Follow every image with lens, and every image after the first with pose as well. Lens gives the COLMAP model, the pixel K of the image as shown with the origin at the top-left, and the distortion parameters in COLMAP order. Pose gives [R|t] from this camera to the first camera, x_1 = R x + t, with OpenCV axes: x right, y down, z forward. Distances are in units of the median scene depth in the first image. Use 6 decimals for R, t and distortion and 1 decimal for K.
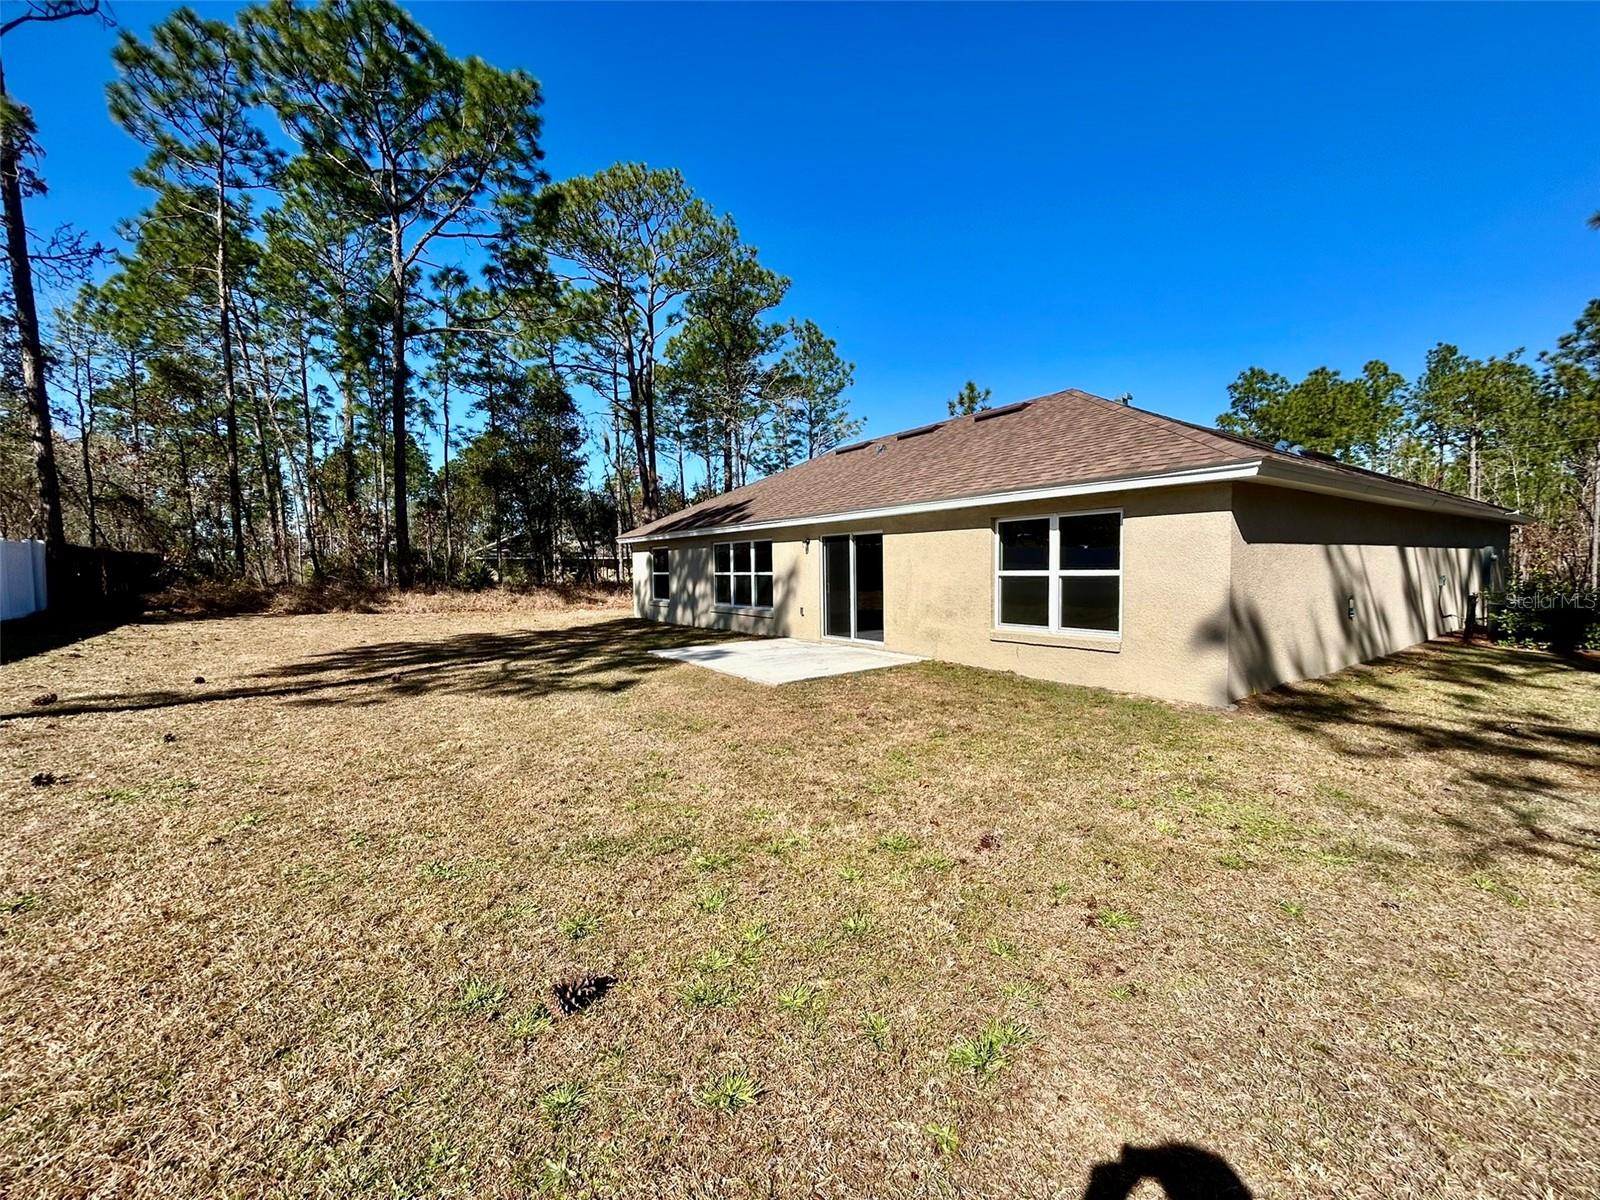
lens RADIAL K [[651.1, 0, 800.3], [0, 651.1, 601.5], [0, 0, 1]] dist [-0.001977, 0.001022]
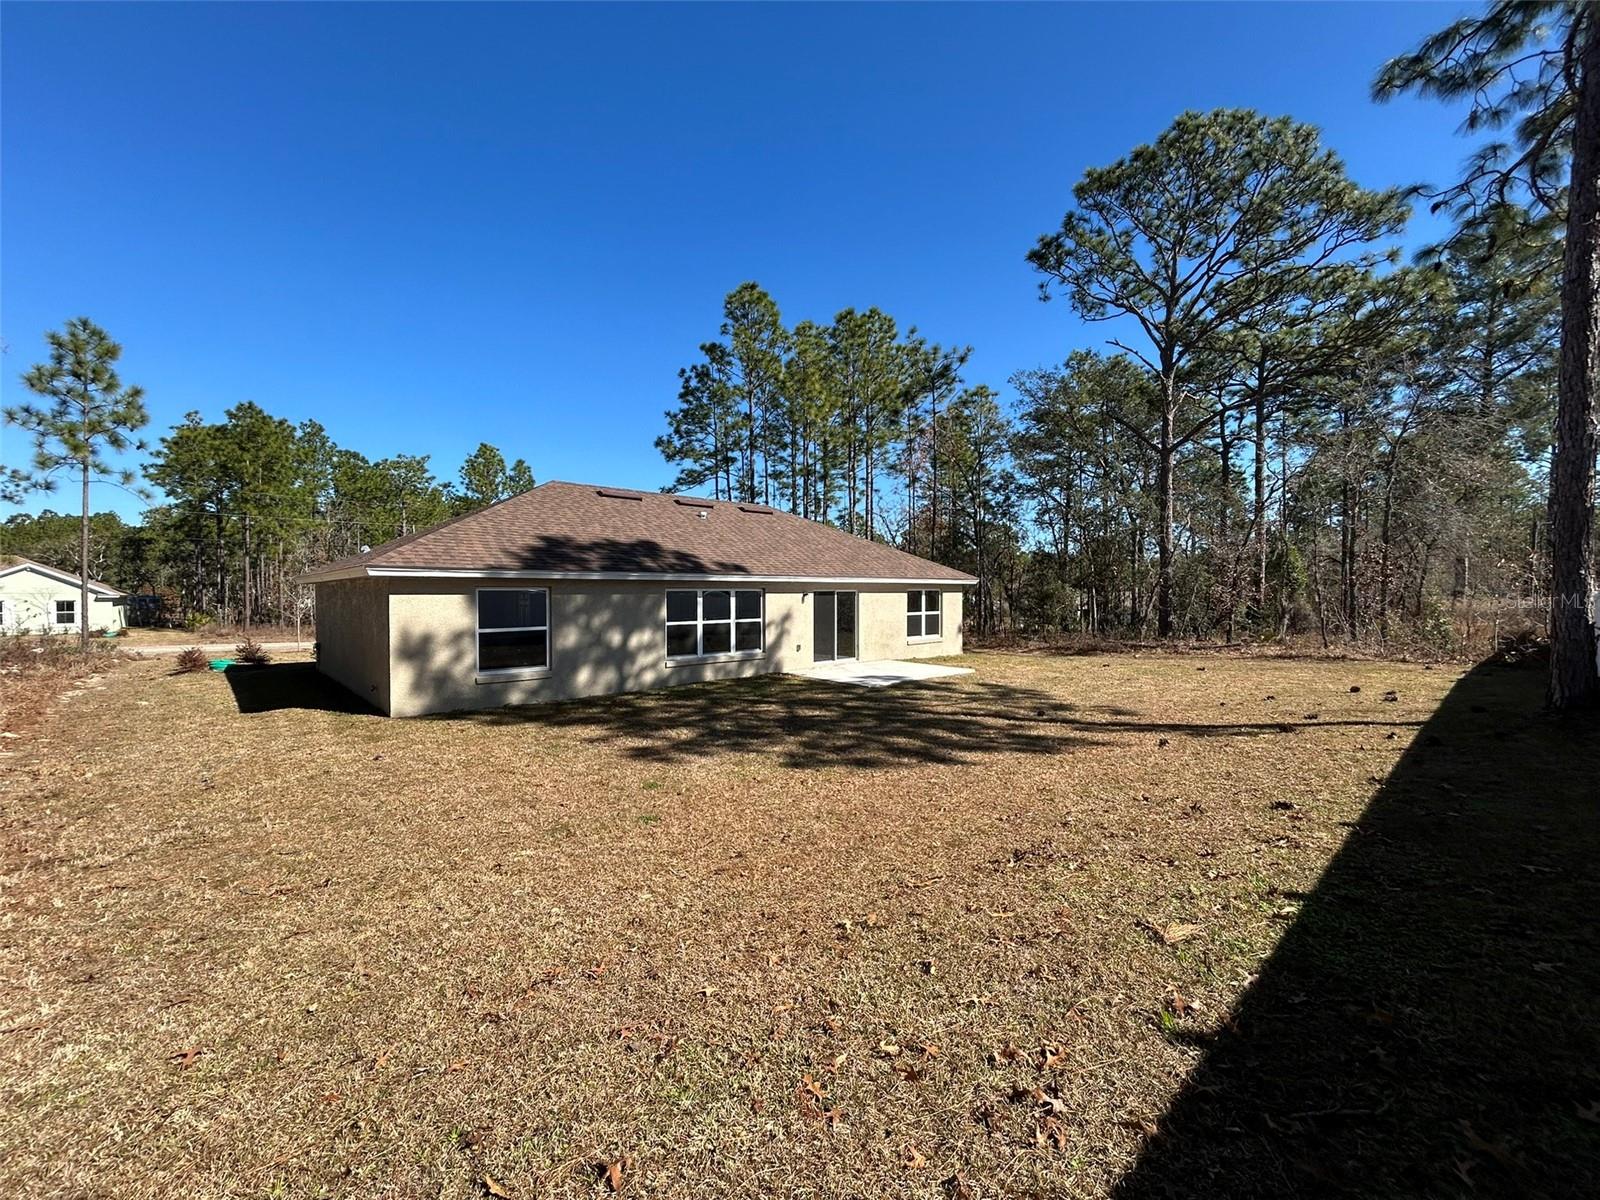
lens RADIAL K [[651.1, 0, 798.7], [0, 651.1, 599.0], [0, 0, 1]] dist [-0.001977, 0.001022]
pose [[-0.077567, 0.058256, 0.995284, -1.206750], [0.095758, 0.994111, -0.050724, -0.011483], [-0.992378, 0.091372, -0.082689, 1.008946]]
